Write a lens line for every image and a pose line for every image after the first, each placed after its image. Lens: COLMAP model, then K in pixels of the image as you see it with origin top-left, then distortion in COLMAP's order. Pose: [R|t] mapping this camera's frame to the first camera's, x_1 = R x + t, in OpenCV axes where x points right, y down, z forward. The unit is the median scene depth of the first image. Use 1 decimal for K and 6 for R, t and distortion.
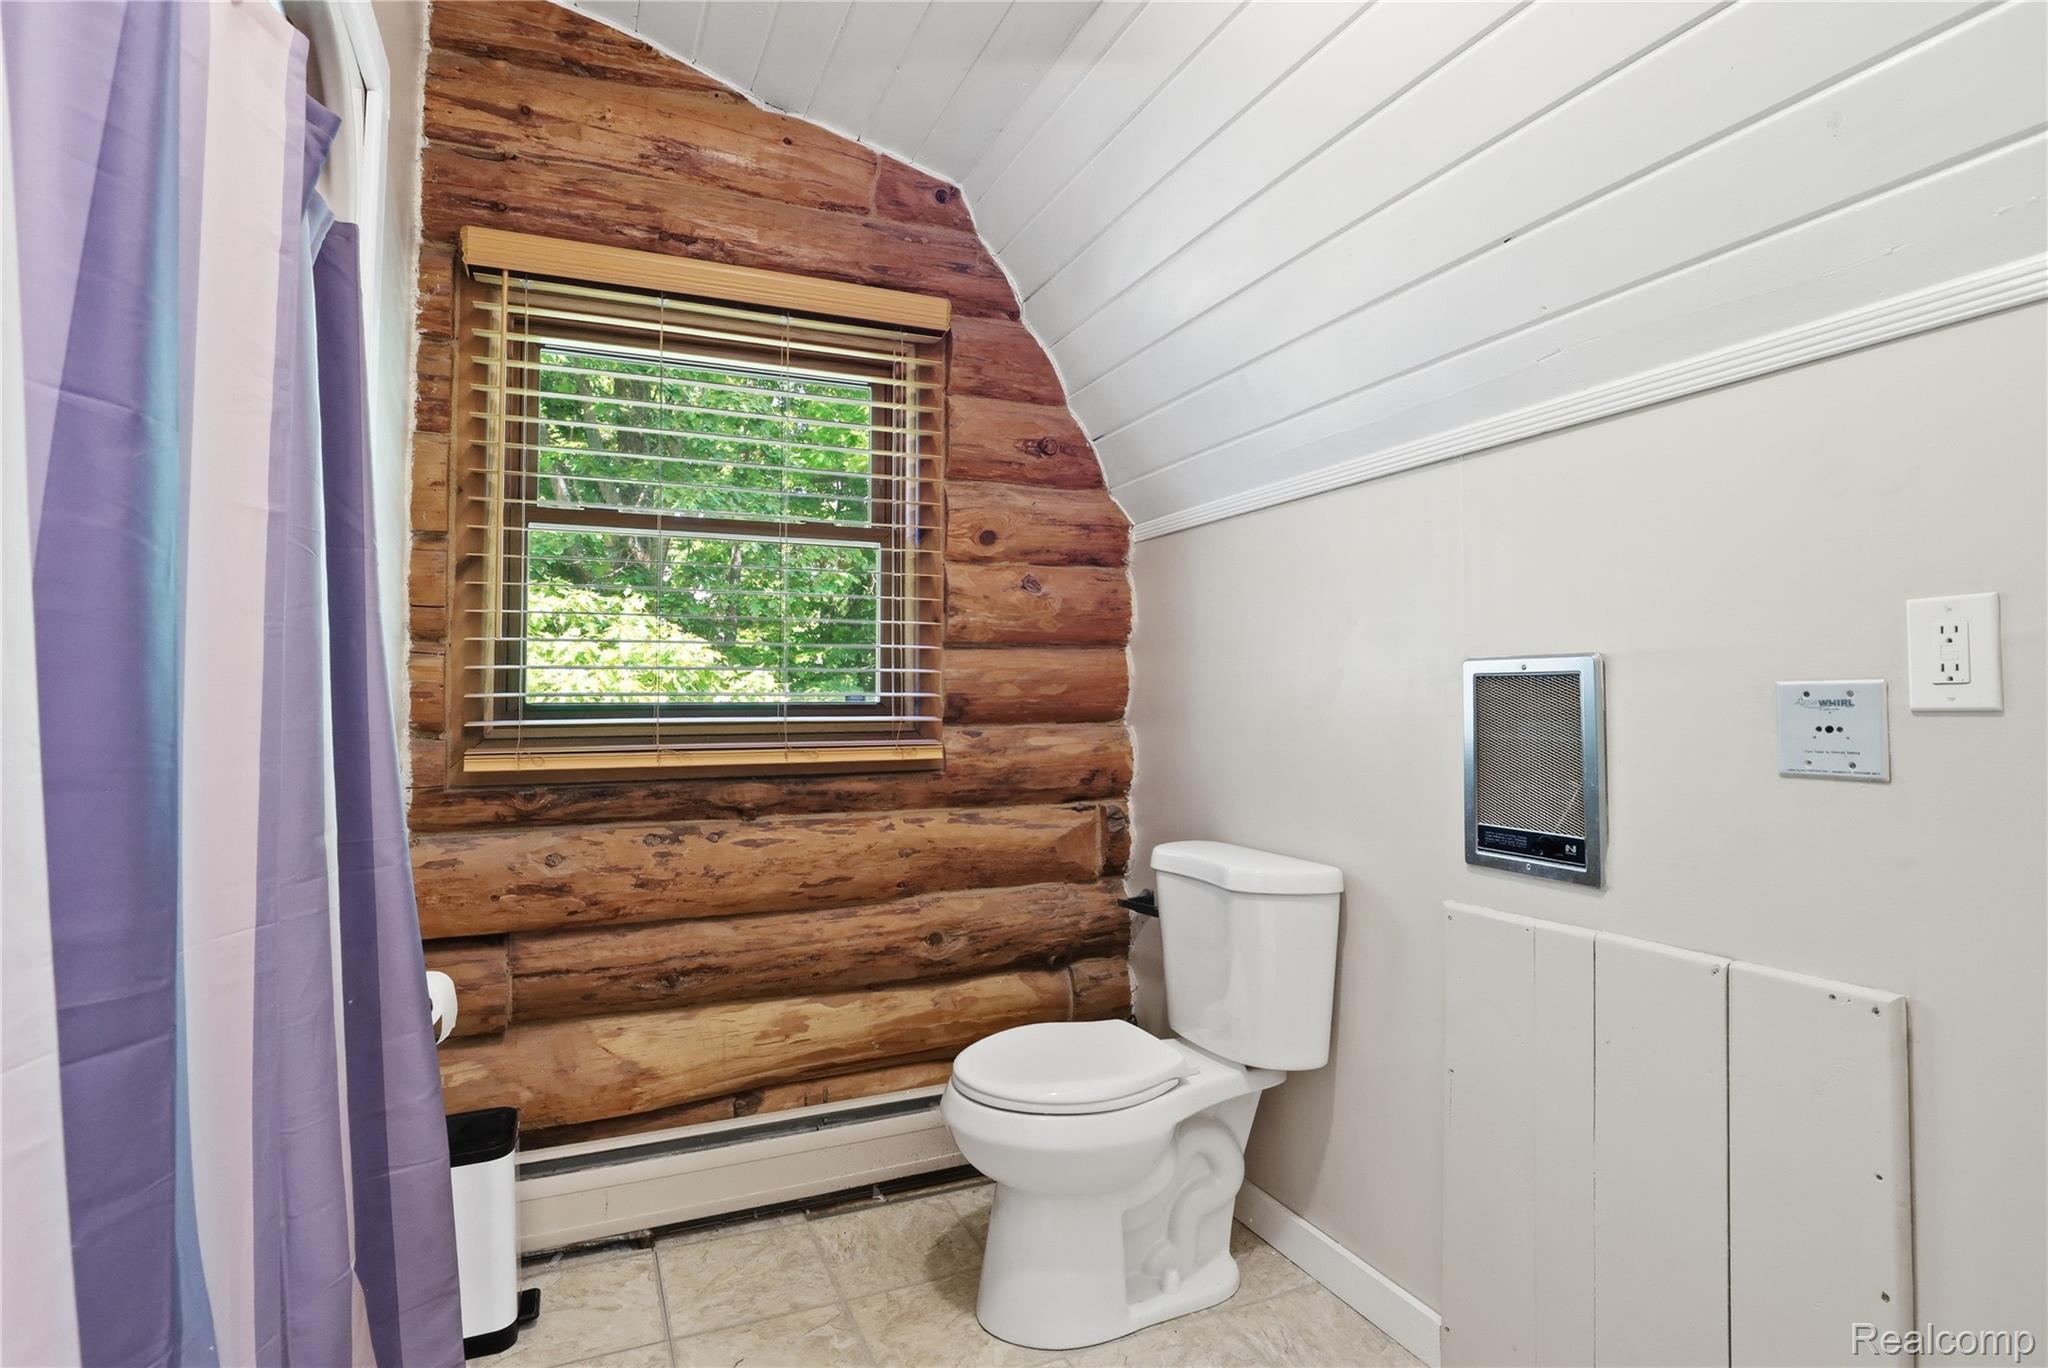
lens RADIAL K [[1011.7, 0, 1014.2], [0, 1011.7, 684.6], [0, 0, 1]] dist [-0.035329, 0.004606]
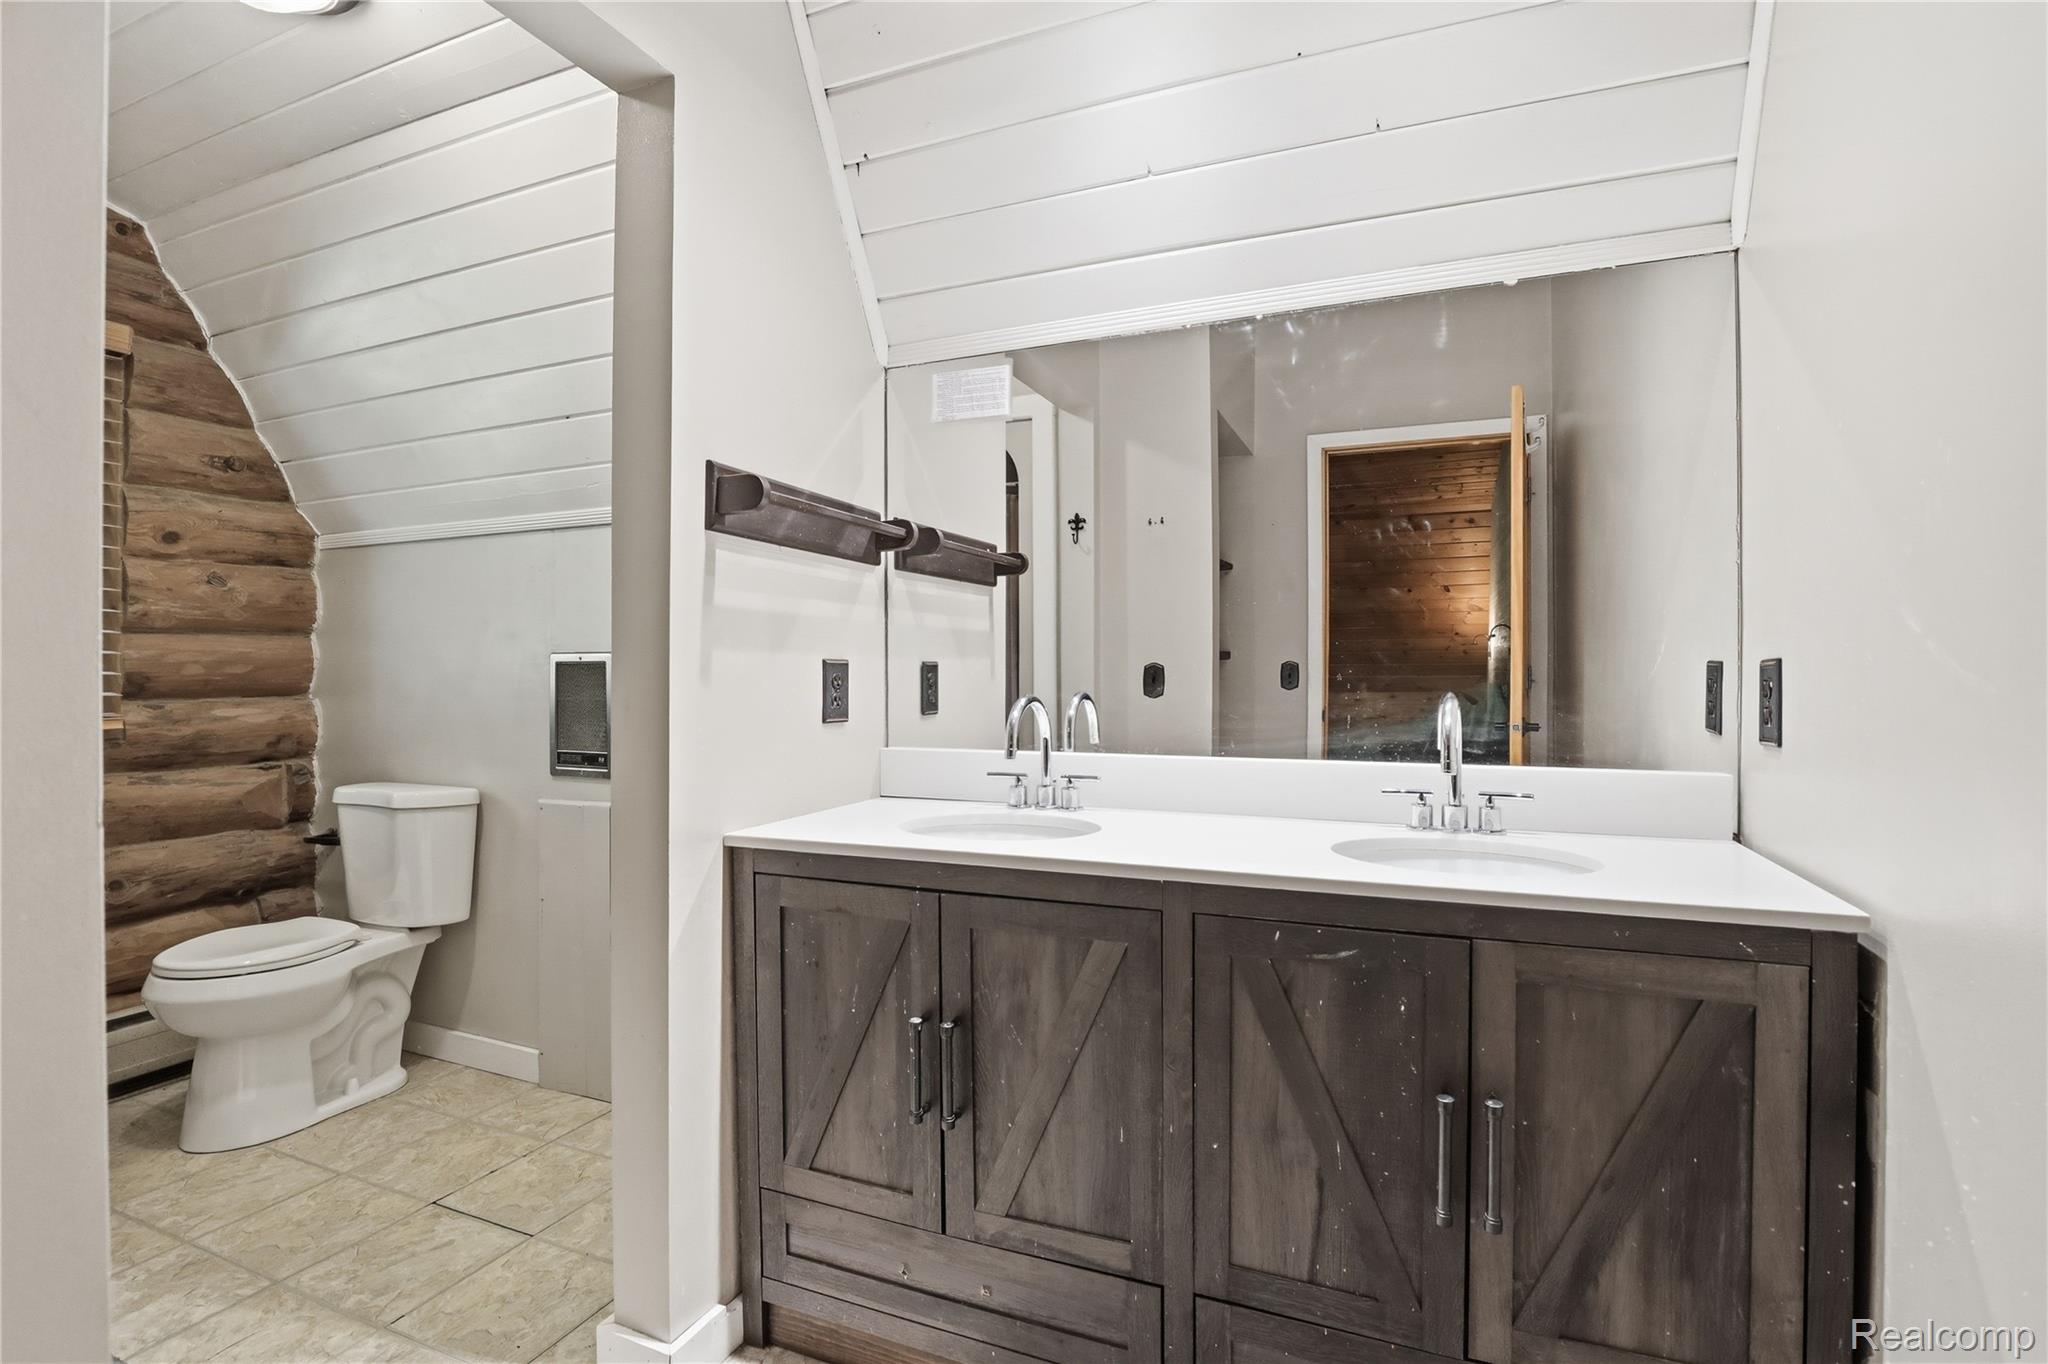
lens RADIAL K [[1011.7, 0, 1017.8], [0, 1011.7, 676.7], [0, 0, 1]] dist [-0.035329, 0.004606]
pose [[0.749355, -0.000722, 0.662168, -0.048665], [-0.009192, 0.999892, 0.011492, -0.008102], [-0.662105, -0.014698, 0.749267, -0.496207]]
